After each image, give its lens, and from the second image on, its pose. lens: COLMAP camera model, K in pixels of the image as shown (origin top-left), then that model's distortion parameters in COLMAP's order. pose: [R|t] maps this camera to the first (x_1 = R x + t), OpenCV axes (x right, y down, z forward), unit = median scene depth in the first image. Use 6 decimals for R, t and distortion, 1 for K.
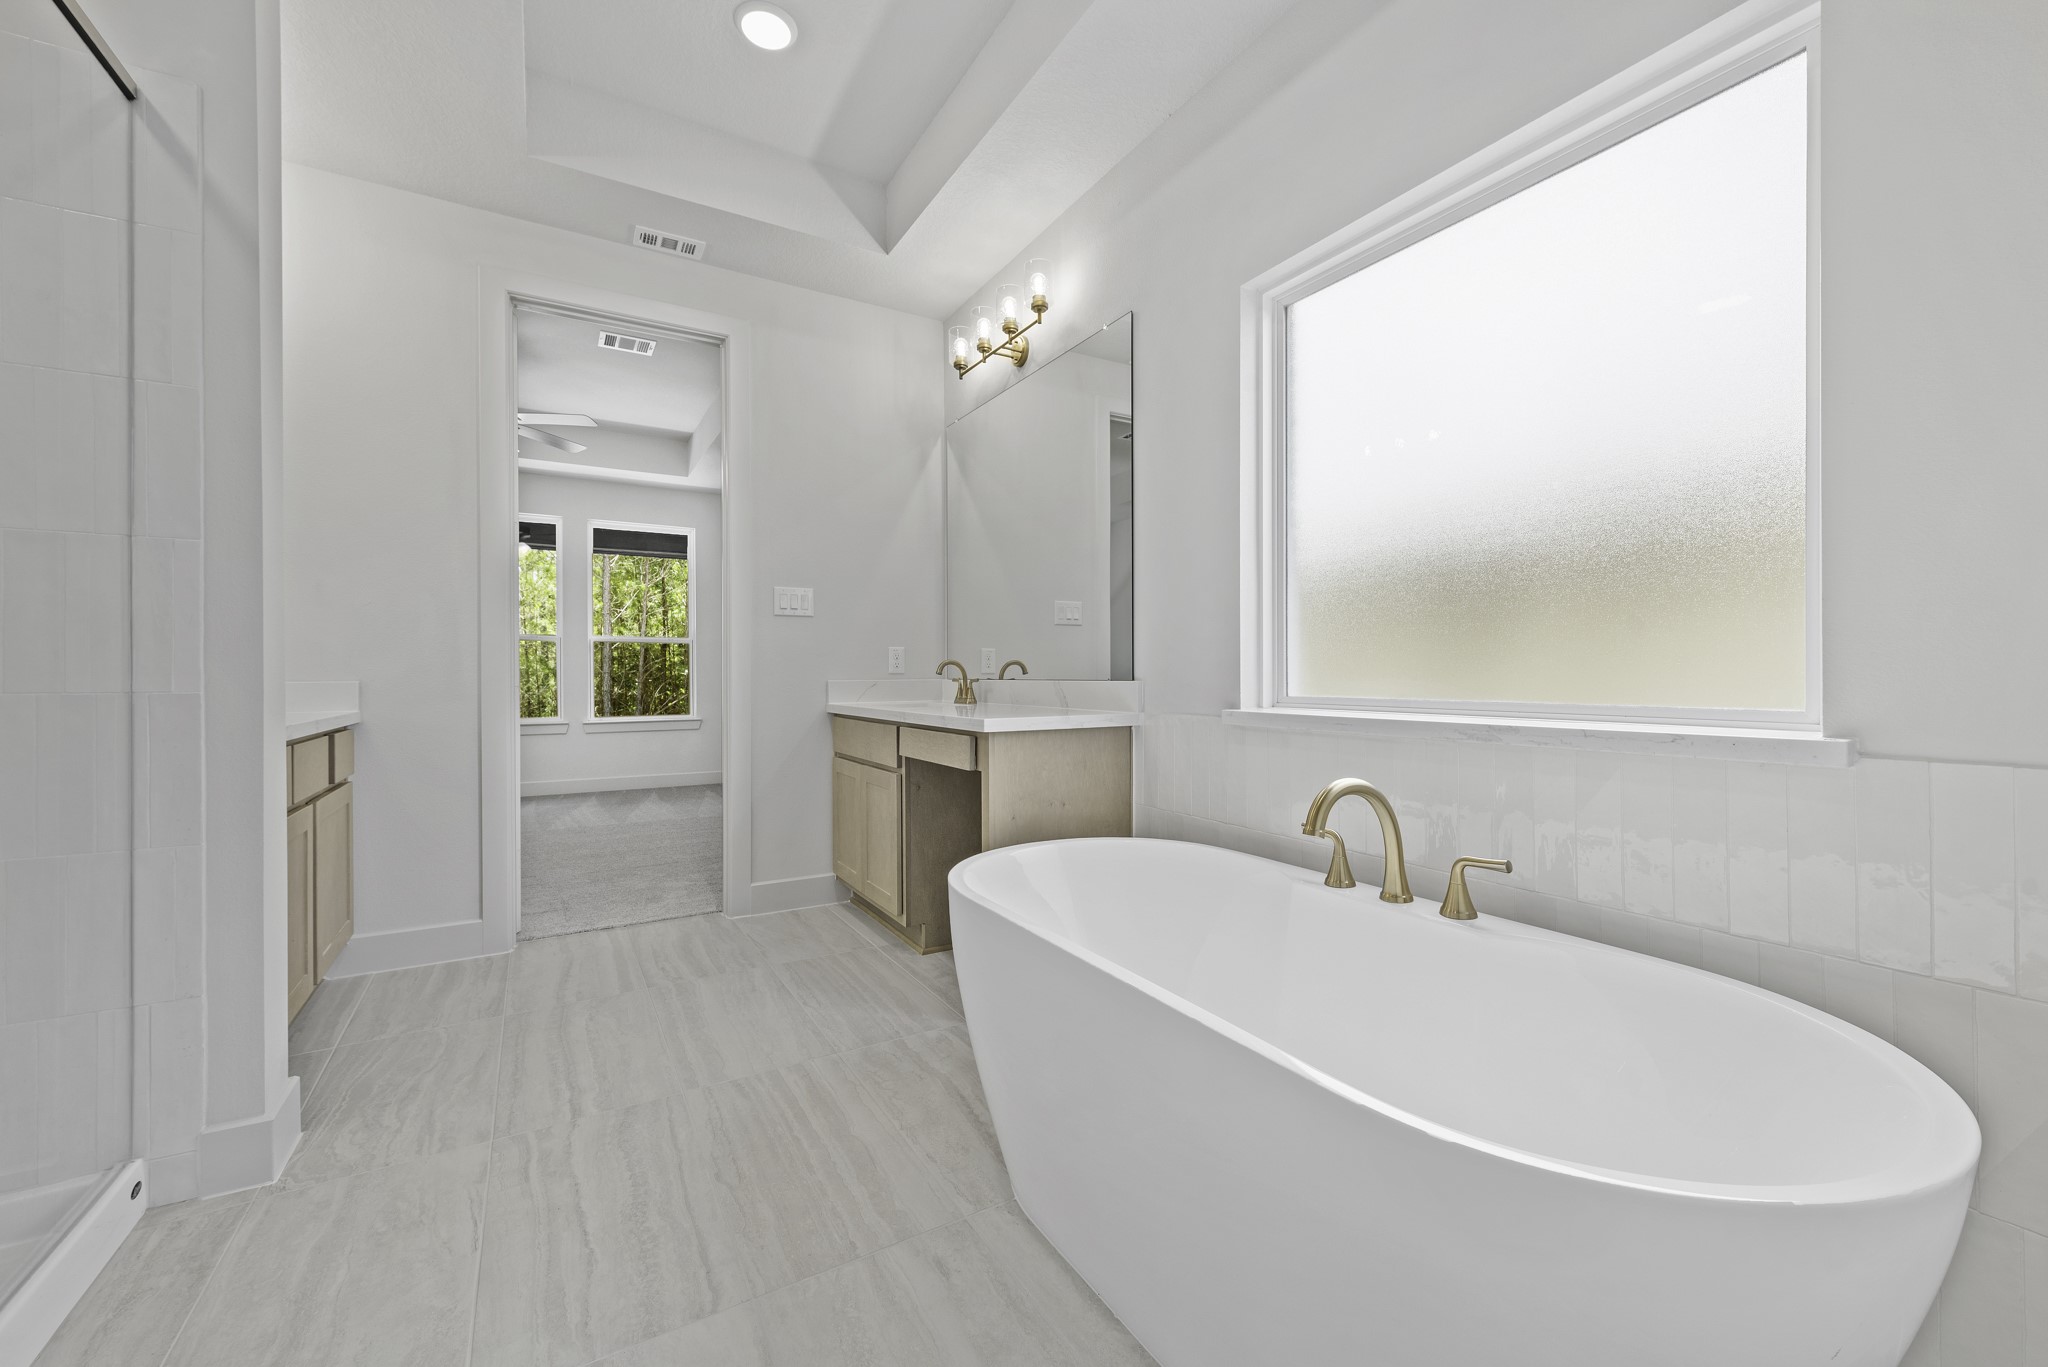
lens RADIAL K [[807.8, 0, 1020.3], [0, 807.8, 680.4], [0, 0, 1]] dist [0.005267, -0.000059]
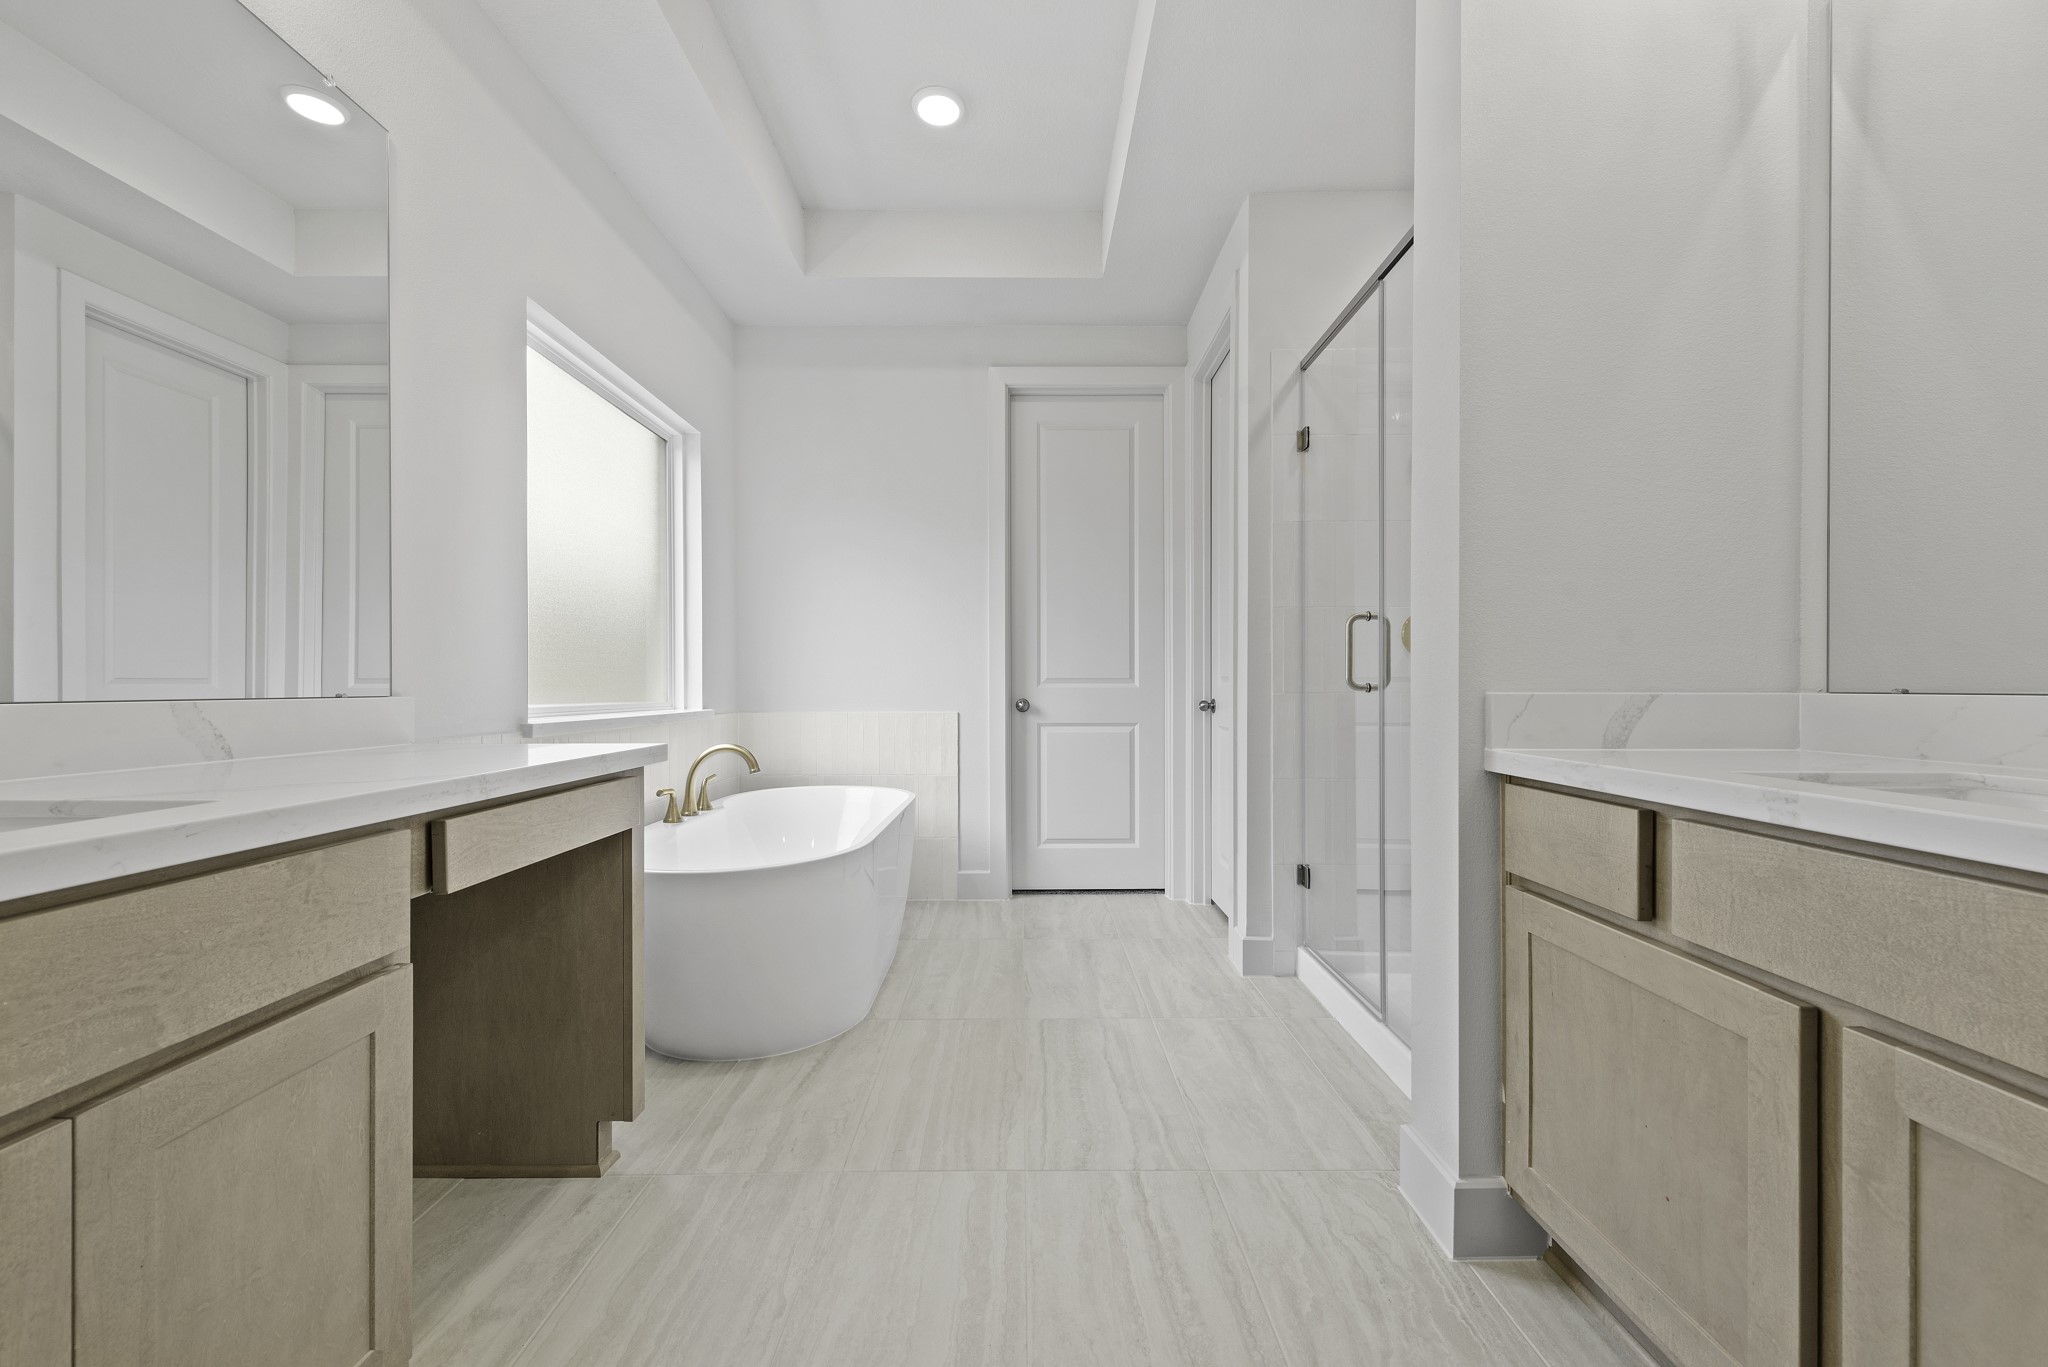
lens RADIAL K [[807.8, 0, 1020.3], [0, 807.8, 680.4], [0, 0, 1]] dist [0.005267, -0.000059]
pose [[-0.860424, 0.009825, 0.509485, -0.891200], [0.011083, 0.999938, -0.000566, -0.012939], [-0.509459, 0.005160, -0.860479, 1.814041]]
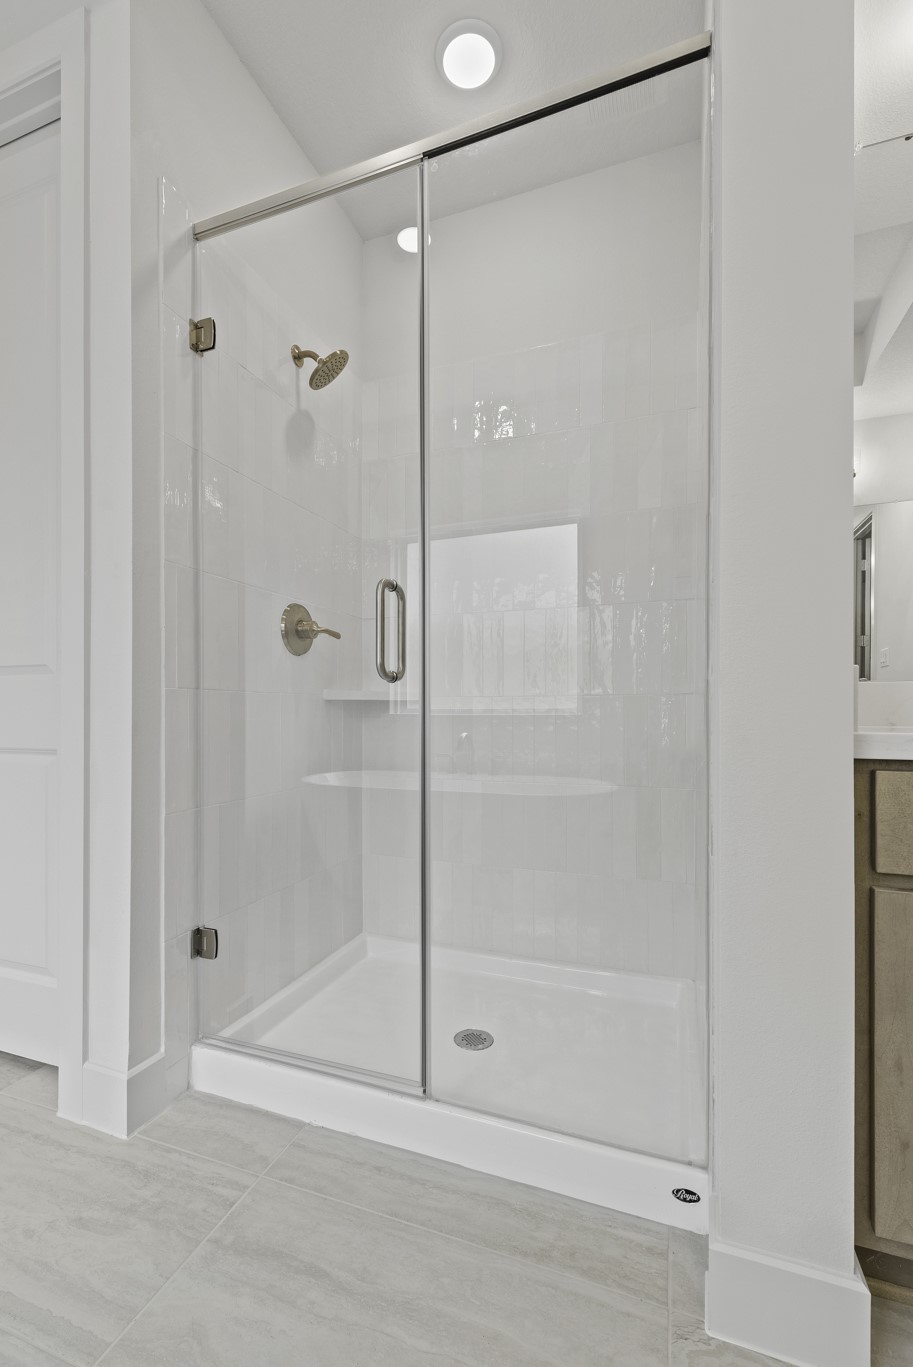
lens RADIAL K [[628.5, 0, 452.1], [0, 628.5, 707.2], [0, 0, 1]] dist [0.009456, 0.000193]
pose [[-0.779324, -0.001214, -0.626620, -0.319583], [-0.004832, 0.999980, 0.004073, 0.036049], [0.626603, 0.006202, -0.779314, 1.126811]]
